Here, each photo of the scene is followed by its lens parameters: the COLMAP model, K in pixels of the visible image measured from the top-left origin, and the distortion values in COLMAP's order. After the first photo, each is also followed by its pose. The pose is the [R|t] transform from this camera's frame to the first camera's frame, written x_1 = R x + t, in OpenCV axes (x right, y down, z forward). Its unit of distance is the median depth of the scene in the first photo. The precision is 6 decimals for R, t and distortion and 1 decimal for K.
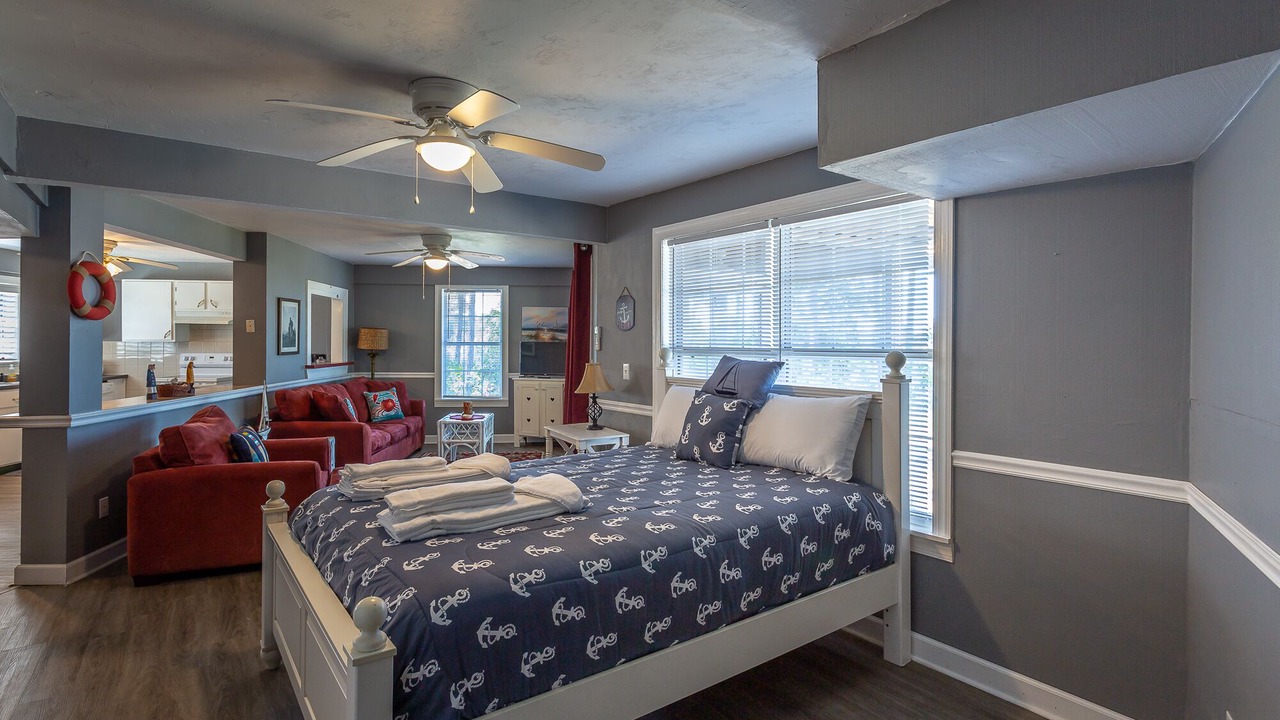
lens RADIAL K [[628.4, 0, 635.8], [0, 628.4, 347.8], [0, 0, 1]] dist [0.006863, -0.004848]
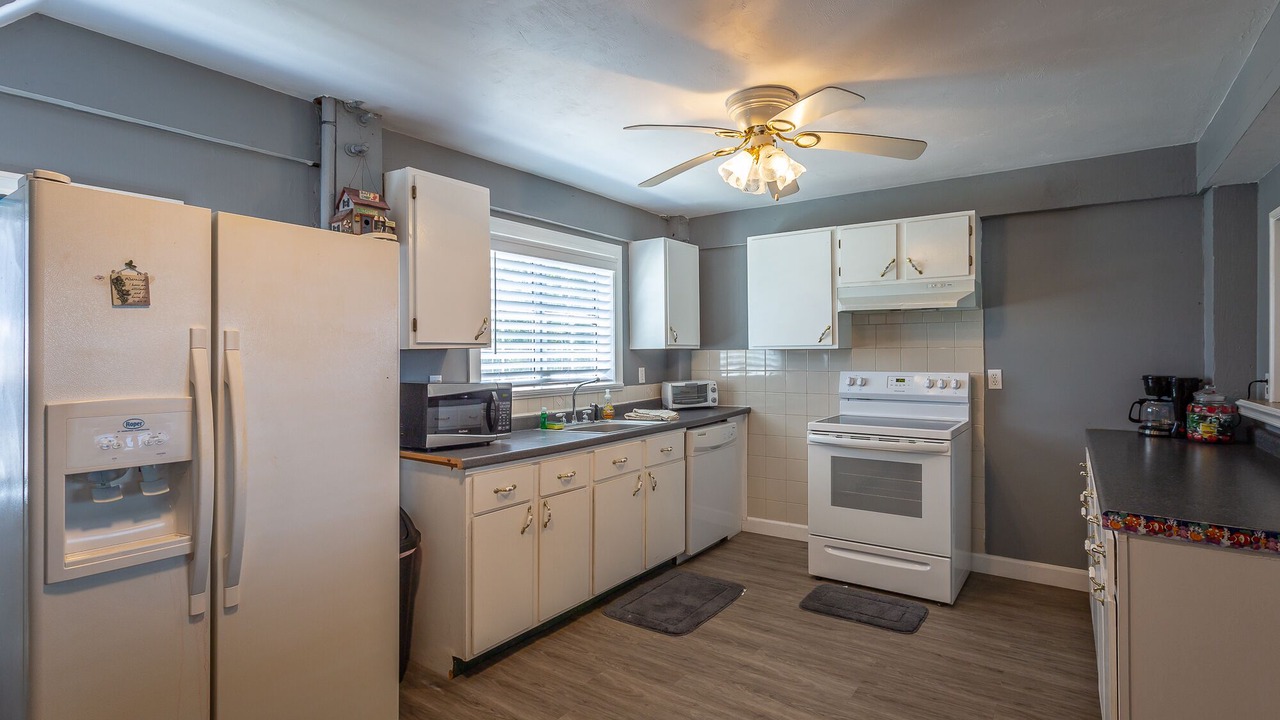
lens RADIAL K [[628.4, 0, 636.0], [0, 628.4, 354.4], [0, 0, 1]] dist [0.006863, -0.004848]
pose [[0.759370, -0.006607, -0.650625, -0.520253], [0.001529, 0.999964, -0.008370, -0.001037], [0.650657, 0.005361, 0.759353, 0.504767]]
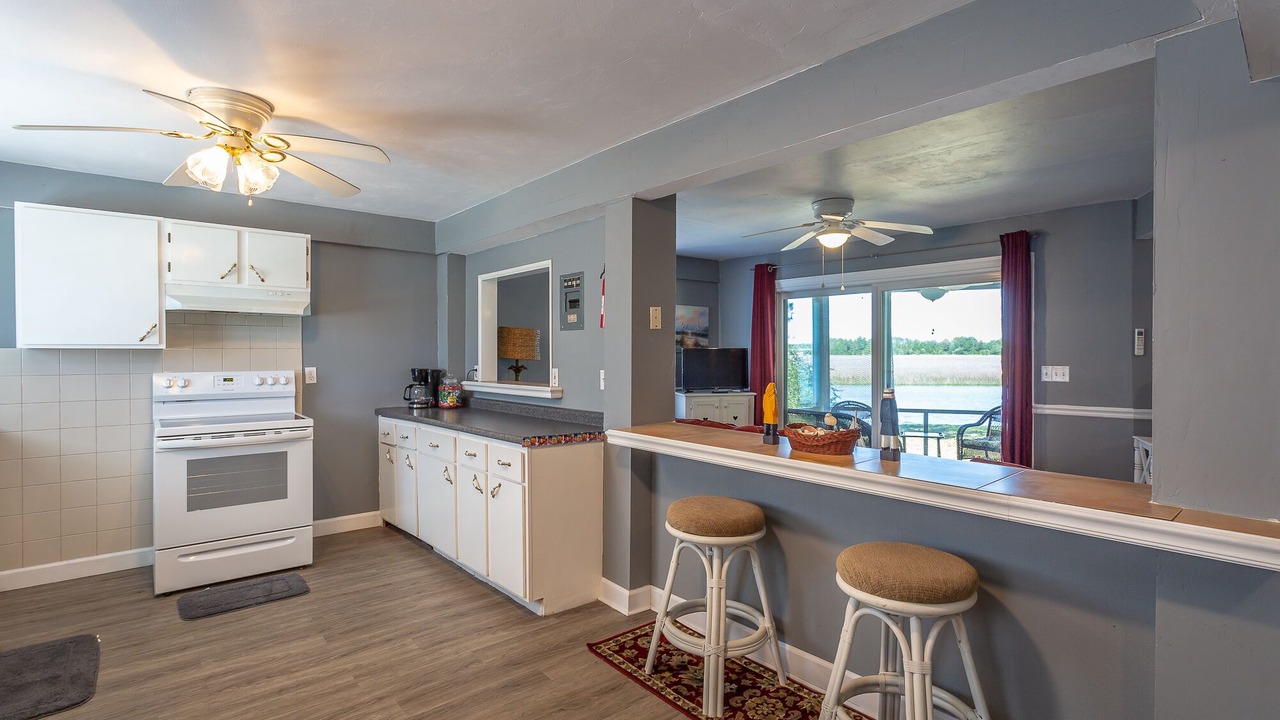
lens RADIAL K [[628.4, 0, 643.5], [0, 628.4, 353.5], [0, 0, 1]] dist [0.006863, -0.004848]
pose [[0.814137, -0.005068, 0.580650, -0.704721], [0.008516, 0.999959, -0.003213, -0.001362], [-0.580610, 0.007561, 0.814147, 0.401366]]
